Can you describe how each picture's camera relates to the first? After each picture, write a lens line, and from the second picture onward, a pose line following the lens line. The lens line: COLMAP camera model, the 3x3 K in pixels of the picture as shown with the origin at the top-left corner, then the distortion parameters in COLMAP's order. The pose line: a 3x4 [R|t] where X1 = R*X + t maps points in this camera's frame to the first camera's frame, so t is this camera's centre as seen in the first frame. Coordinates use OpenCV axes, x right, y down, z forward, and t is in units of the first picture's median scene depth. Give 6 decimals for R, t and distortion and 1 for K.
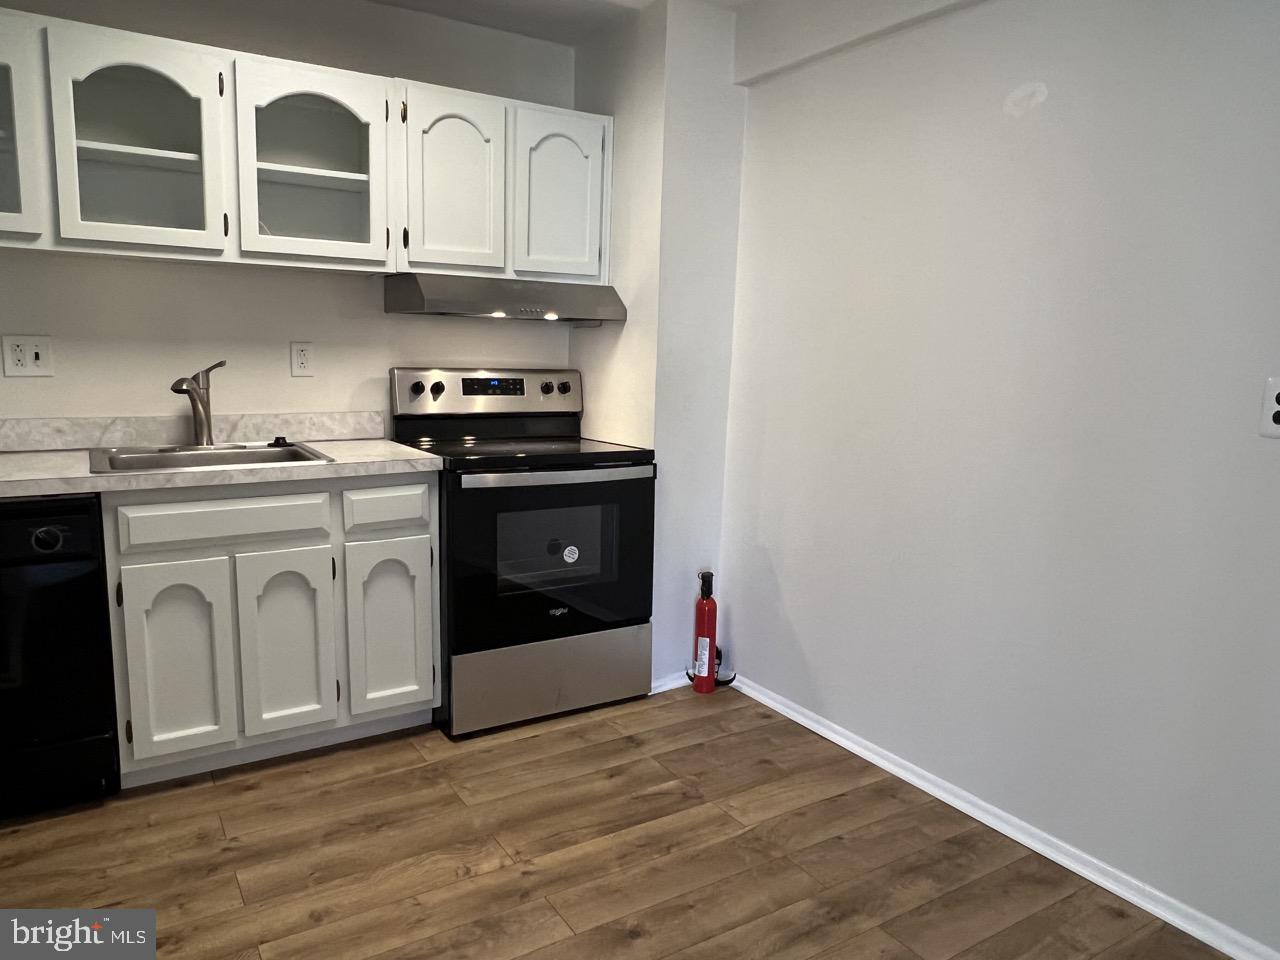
lens RADIAL K [[875.8, 0, 639.4], [0, 875.8, 488.2], [0, 0, 1]] dist [-0.006554, -0.003276]
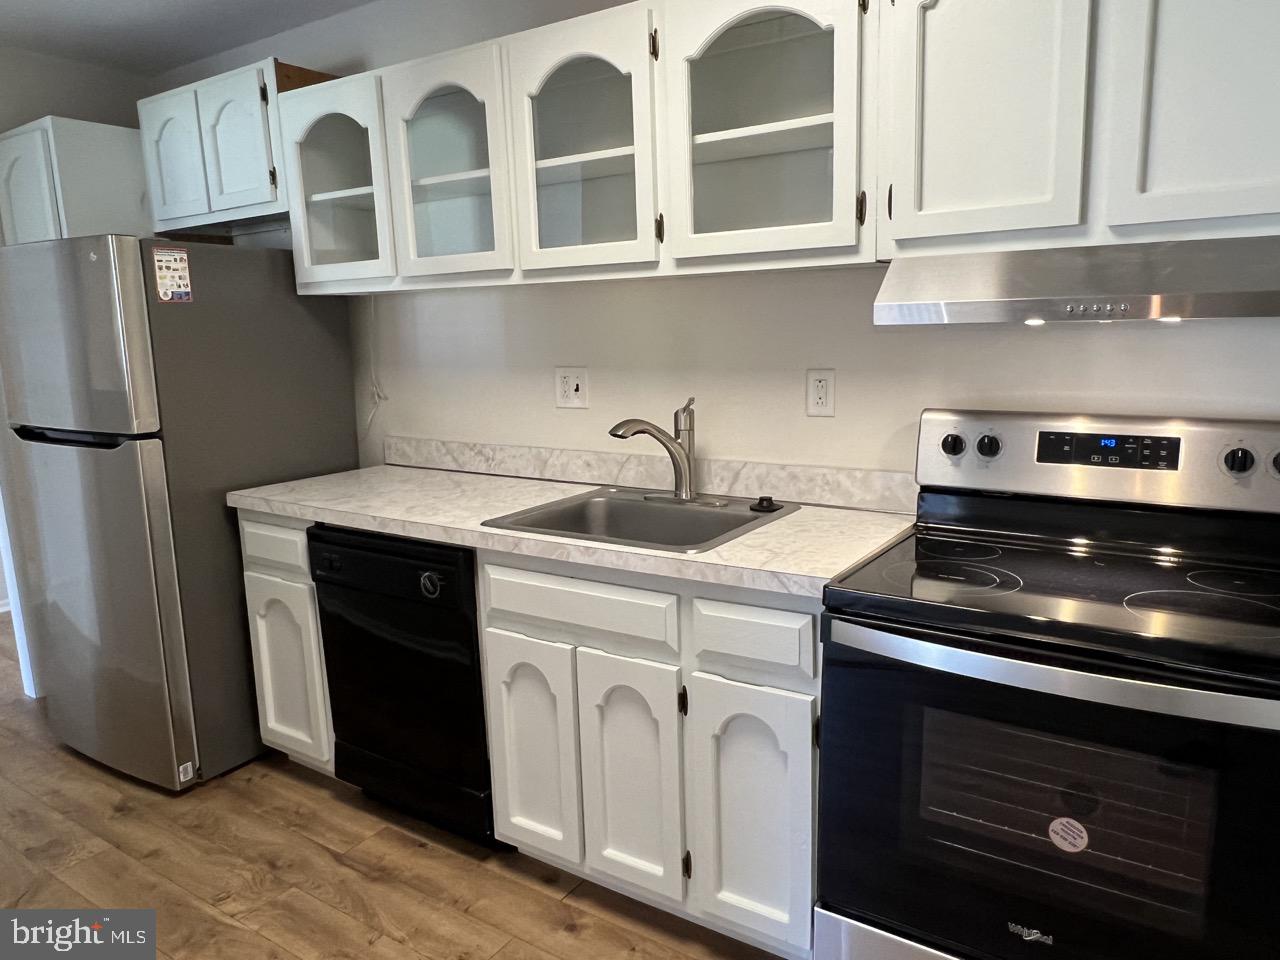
lens RADIAL K [[875.8, 0, 639.4], [0, 875.8, 488.2], [0, 0, 1]] dist [-0.006554, -0.003276]
pose [[0.404189, 0.131842, -0.905124, 0.245721], [-0.108098, 0.989508, 0.095862, -0.137979], [0.908266, 0.059096, 0.414200, 0.642061]]
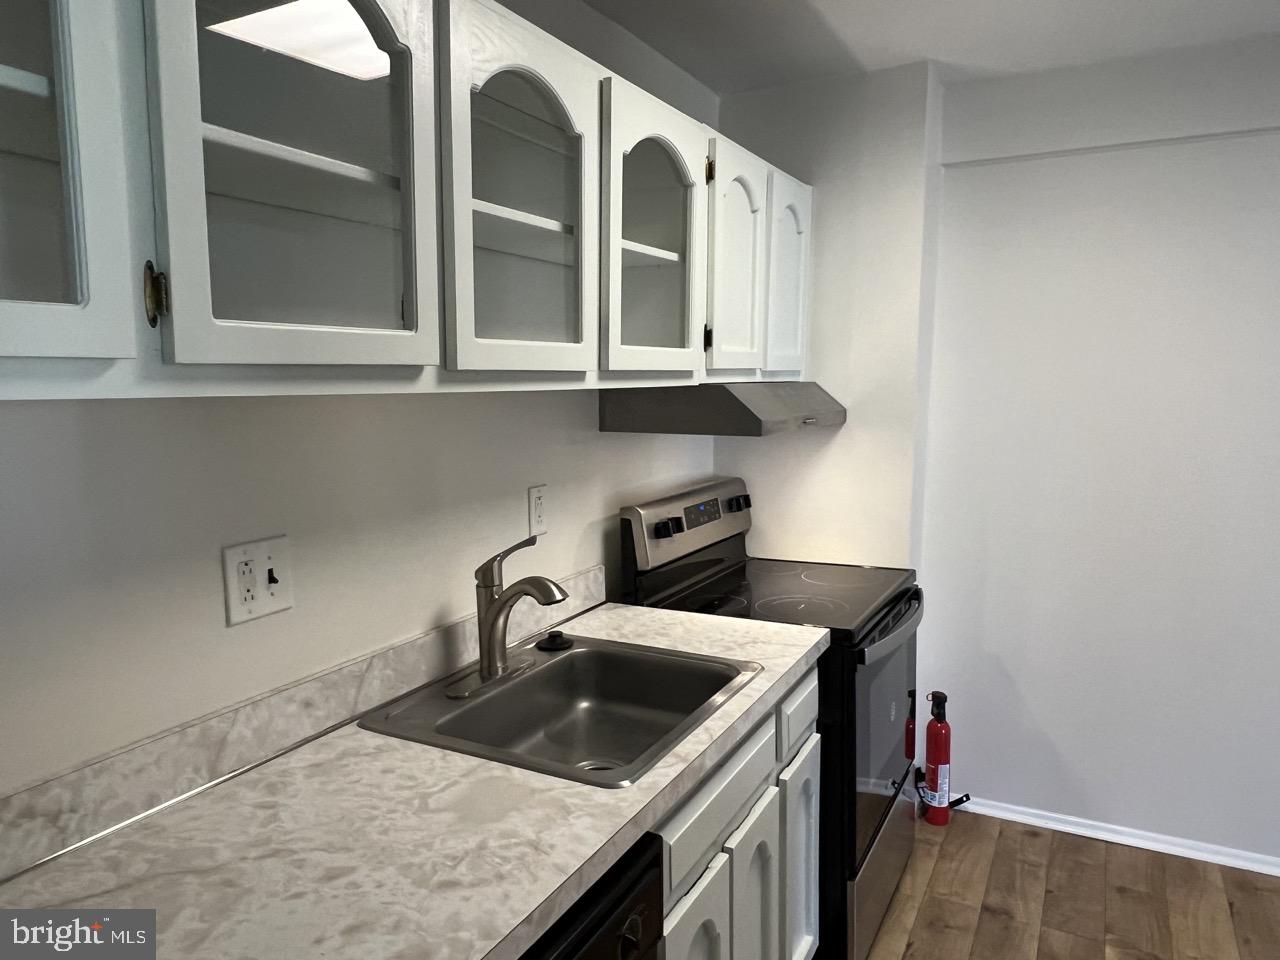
lens RADIAL K [[881.7, 0, 642.0], [0, 881.7, 494.9], [0, 0, 1]] dist [-0.000536, 0.000121]
pose [[0.866135, -0.097489, 0.490210, -0.734663], [0.107878, 0.994139, 0.007099, -0.175703], [-0.488029, 0.046734, 0.871575, 0.406460]]
